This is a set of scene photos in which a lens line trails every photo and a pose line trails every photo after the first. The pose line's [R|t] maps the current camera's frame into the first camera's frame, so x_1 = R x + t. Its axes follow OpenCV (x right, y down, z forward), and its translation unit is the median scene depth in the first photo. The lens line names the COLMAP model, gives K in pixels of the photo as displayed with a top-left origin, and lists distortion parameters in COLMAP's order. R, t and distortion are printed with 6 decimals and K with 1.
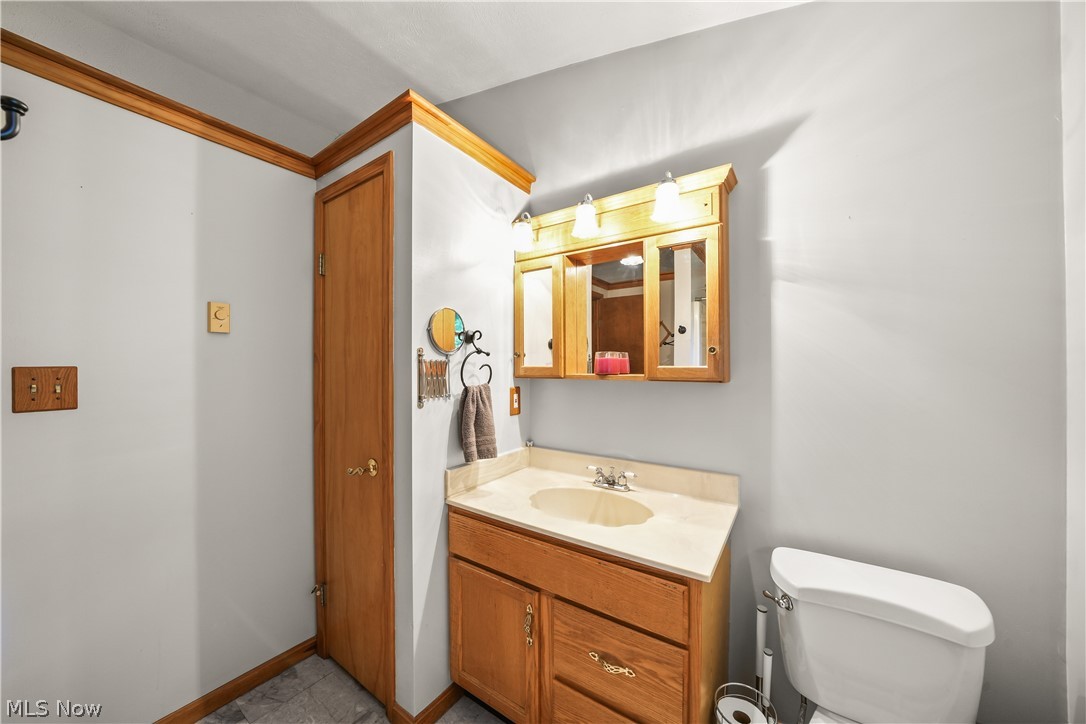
lens RADIAL K [[377.6, 0, 536.8], [0, 377.6, 367.1], [0, 0, 1]] dist [-0.012032, -0.000013]
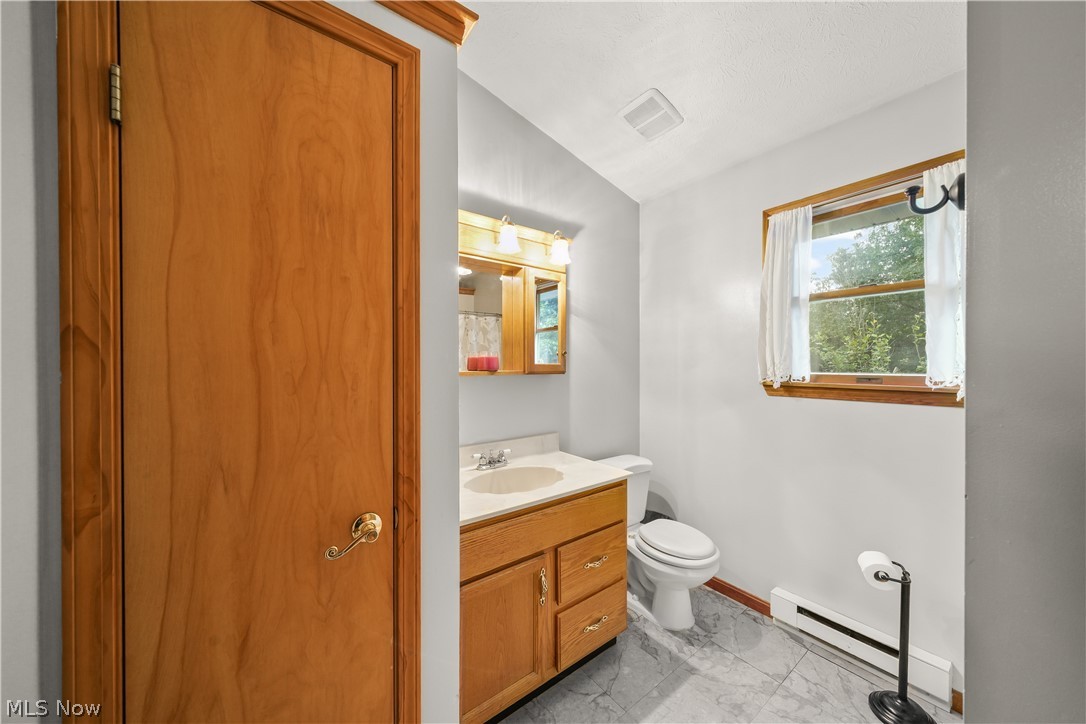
lens RADIAL K [[377.6, 0, 538.1], [0, 377.6, 365.8], [0, 0, 1]] dist [-0.012032, -0.000013]
pose [[0.302453, -0.001288, 0.953163, -1.048112], [0.001771, 0.999998, 0.000790, 0.006763], [-0.953163, 0.001449, 0.302455, 0.614939]]
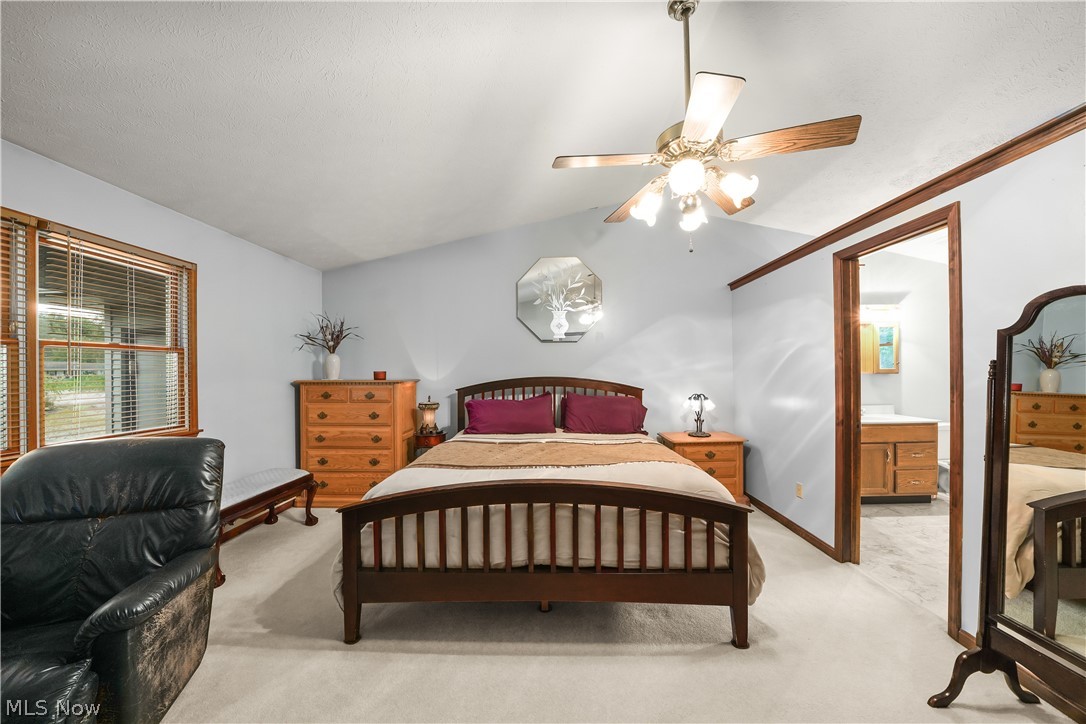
lens RADIAL K [[377.6, 0, 548.0], [0, 377.6, 369.1], [0, 0, 1]] dist [-0.012032, -0.000013]
pose [[0.829509, -0.007130, 0.558448, -3.644477], [0.005644, 0.999974, 0.004384, -0.026091], [-0.558465, -0.000485, 0.829528, 0.043233]]
